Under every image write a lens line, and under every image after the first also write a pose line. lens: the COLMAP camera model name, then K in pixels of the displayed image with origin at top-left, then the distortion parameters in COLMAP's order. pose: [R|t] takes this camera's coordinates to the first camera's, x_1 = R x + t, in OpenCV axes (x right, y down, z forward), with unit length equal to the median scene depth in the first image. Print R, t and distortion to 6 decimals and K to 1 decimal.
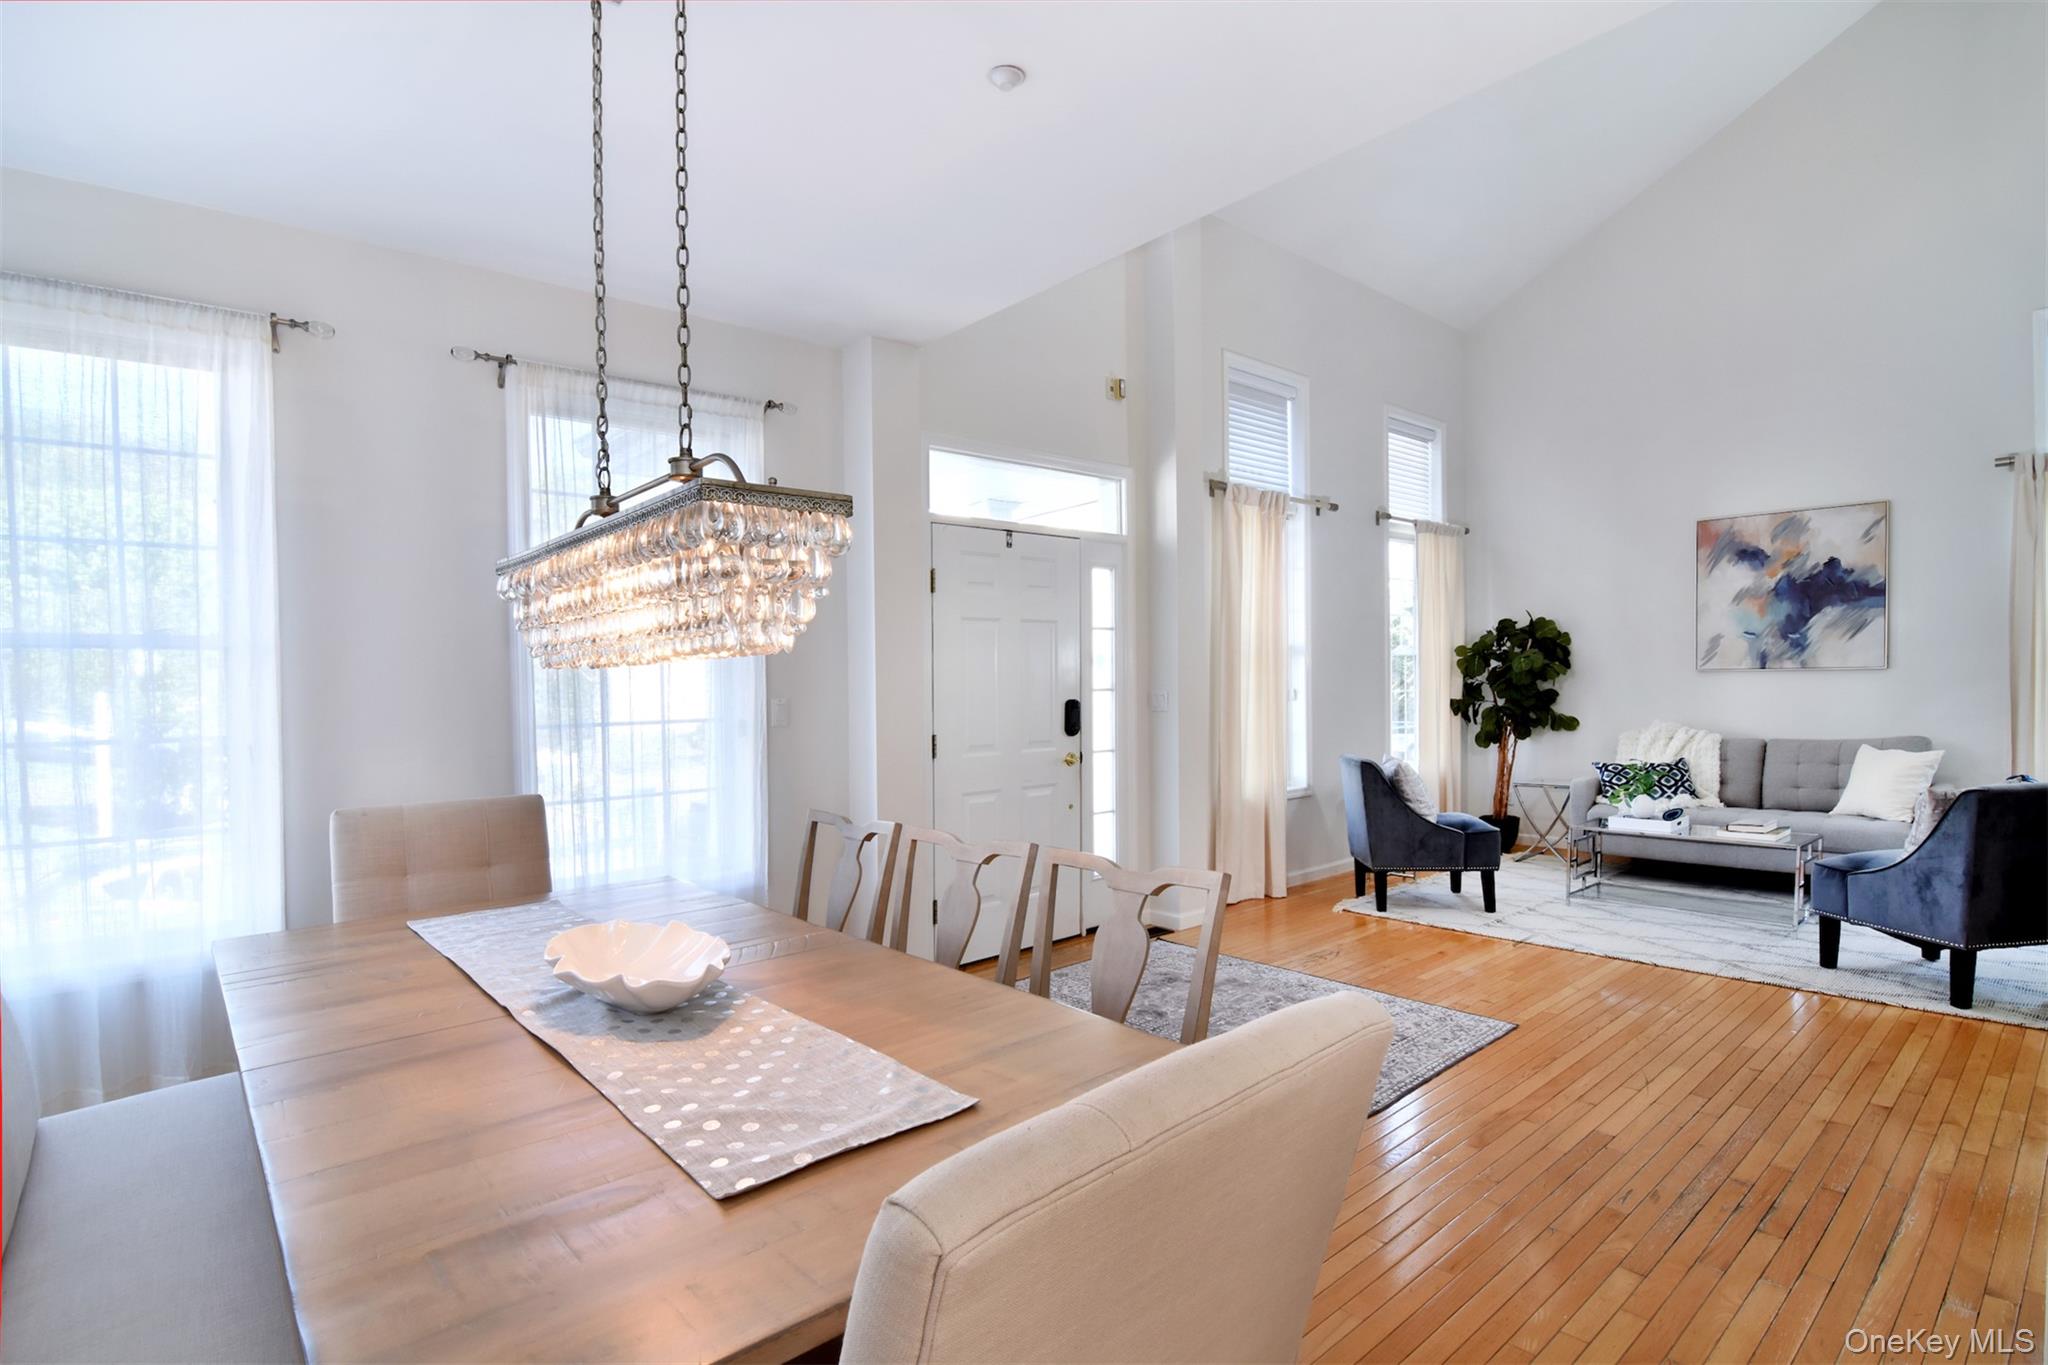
lens RADIAL K [[997.4, 0, 1025.4], [0, 997.4, 701.2], [0, 0, 1]] dist [-0.030328, -0.000374]
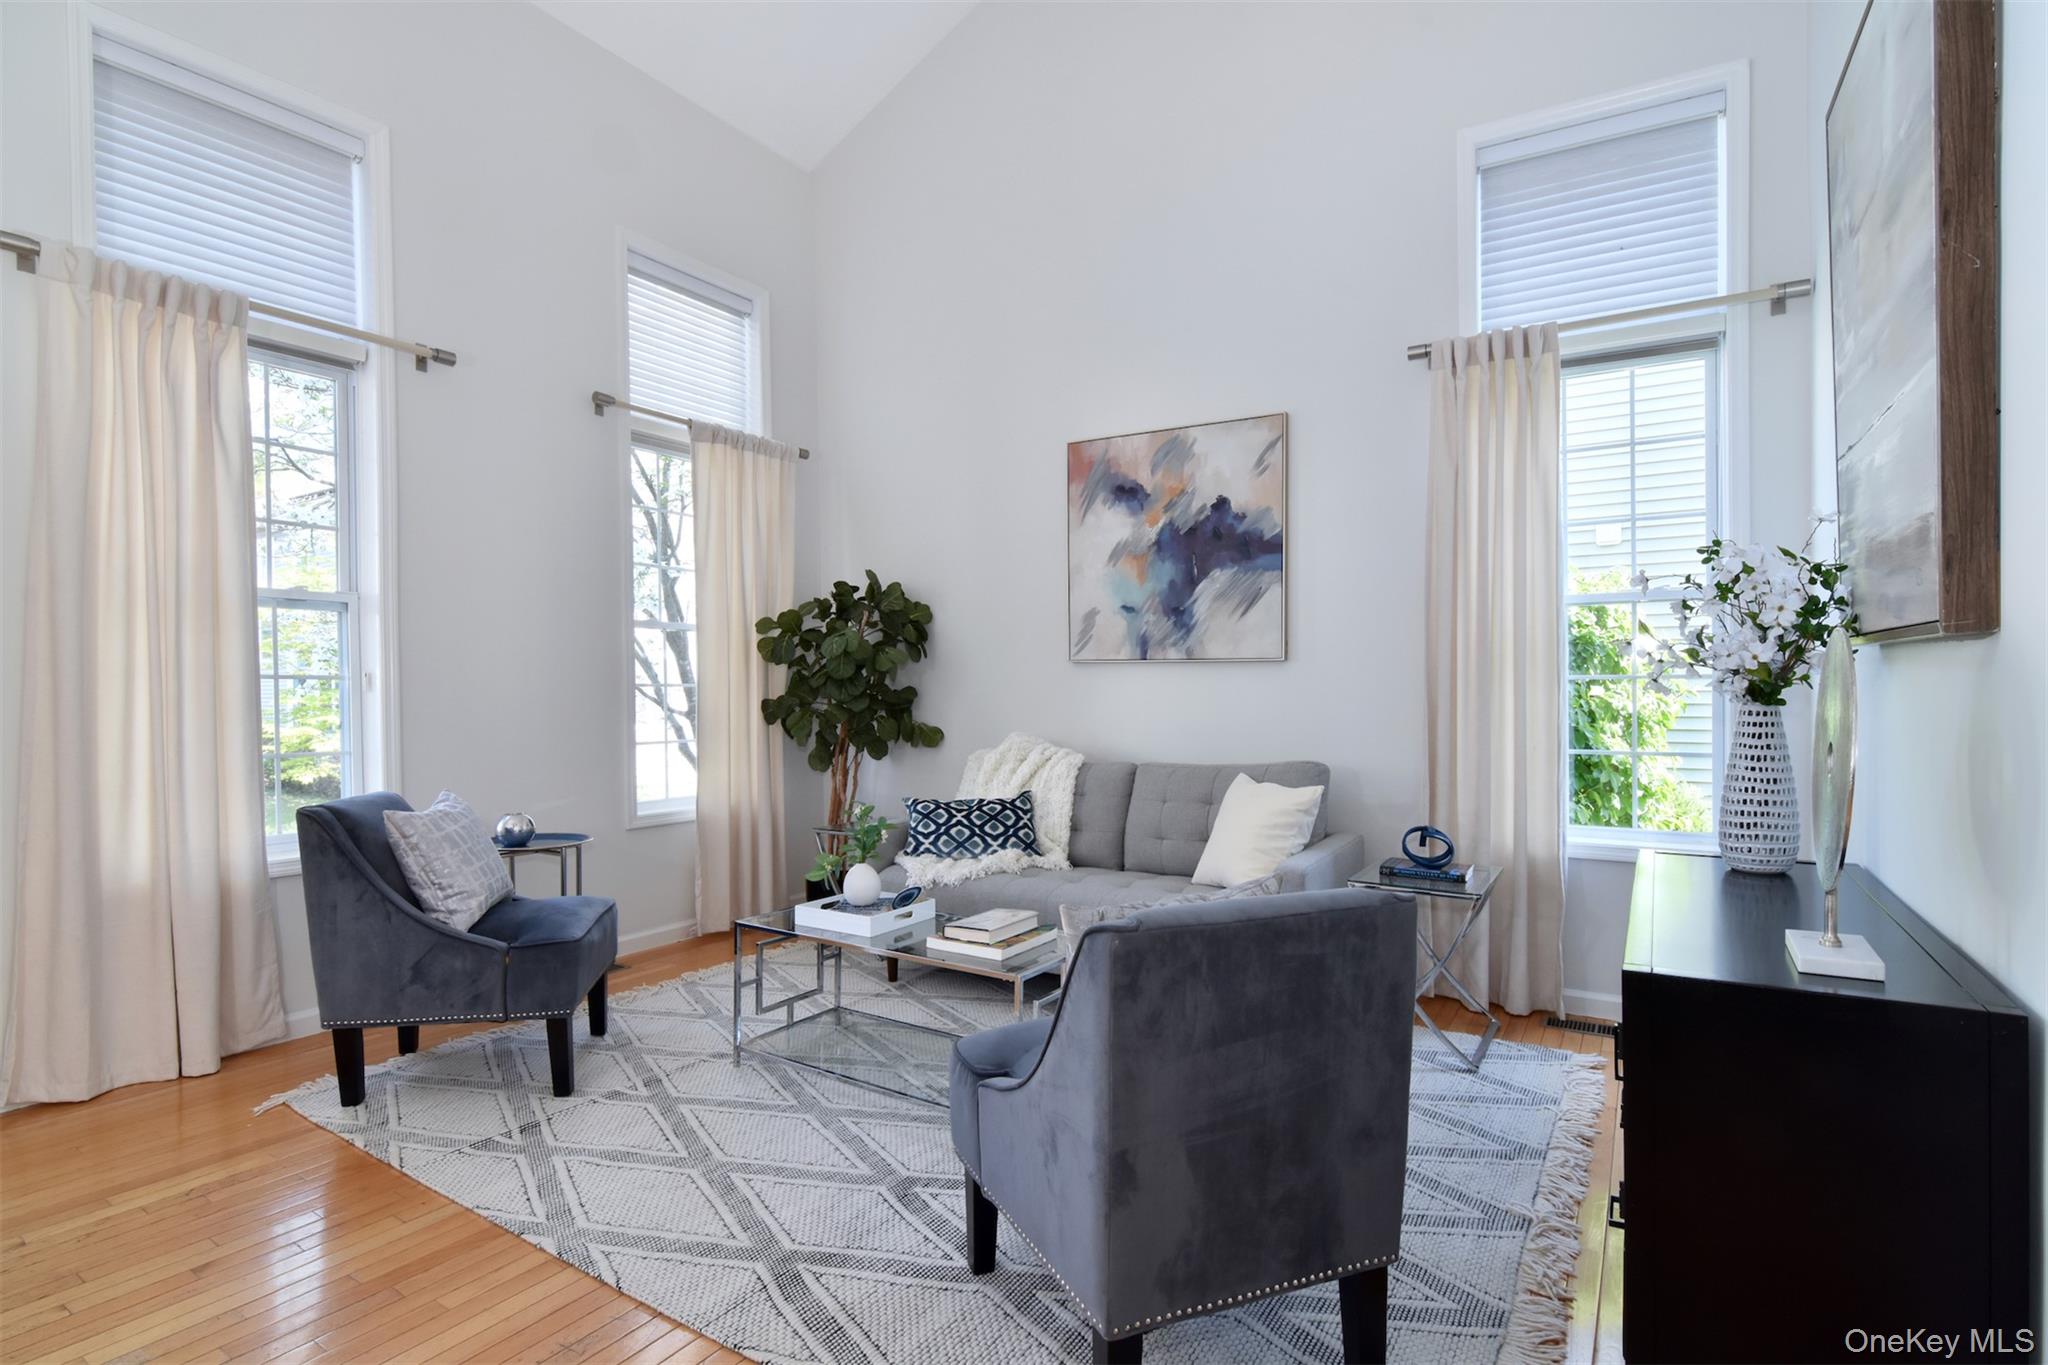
lens RADIAL K [[997.1, 0, 1024.0], [0, 997.1, 682.5], [0, 0, 1]] dist [-0.016051, -0.001351]
pose [[0.957415, 0.021366, 0.287923, 0.481738], [-0.013986, 0.999519, -0.027666, 0.003466], [-0.288376, 0.022461, 0.957254, 0.364972]]
